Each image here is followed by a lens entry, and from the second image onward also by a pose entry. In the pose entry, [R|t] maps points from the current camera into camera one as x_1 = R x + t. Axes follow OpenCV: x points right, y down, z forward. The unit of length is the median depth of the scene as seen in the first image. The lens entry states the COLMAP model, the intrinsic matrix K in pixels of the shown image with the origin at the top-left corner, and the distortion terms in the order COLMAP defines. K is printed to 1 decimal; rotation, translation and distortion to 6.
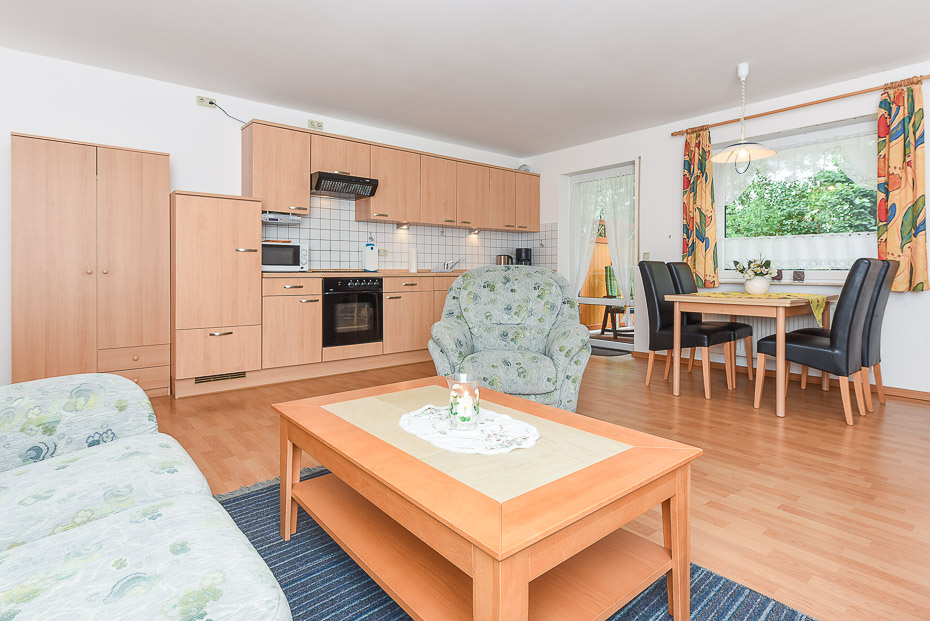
lens RADIAL K [[478.8, 0, 463.0], [0, 478.8, 273.7], [0, 0, 1]] dist [0.000542, 0.000367]
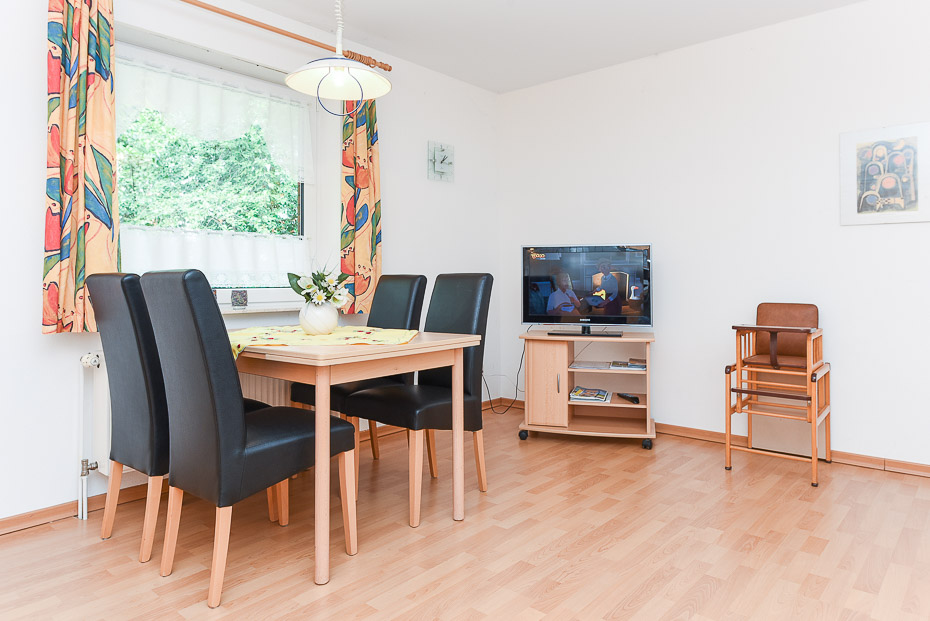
lens RADIAL K [[615.3, 0, 463.1], [0, 615.3, 259.7], [0, 0, 1]] dist [0.005351, 0.002259]
pose [[-0.160332, 0.030786, 0.986583, -0.107505], [0.011769, 0.999502, -0.029276, -0.016682], [-0.986993, 0.006917, -0.160615, 0.765277]]
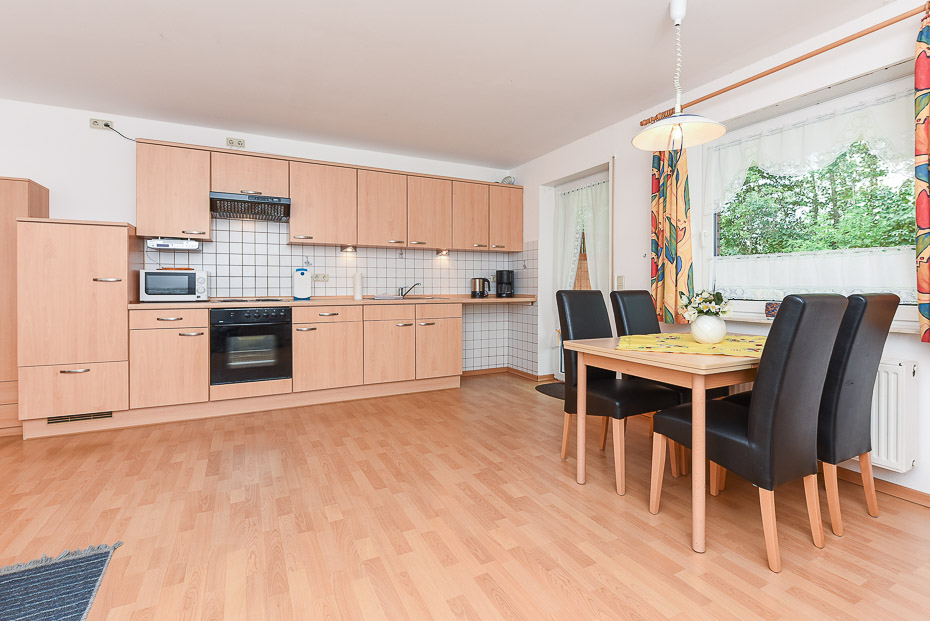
lens RADIAL K [[436.9, 0, 476.4], [0, 436.9, 289.1], [0, 0, 1]] dist [-0.001833, -0.000832]
pose [[0.978610, -0.000600, -0.205724, 0.339961], [0.000732, 1.000000, 0.000568, -0.025948], [0.205724, -0.000706, 0.978610, 0.269217]]
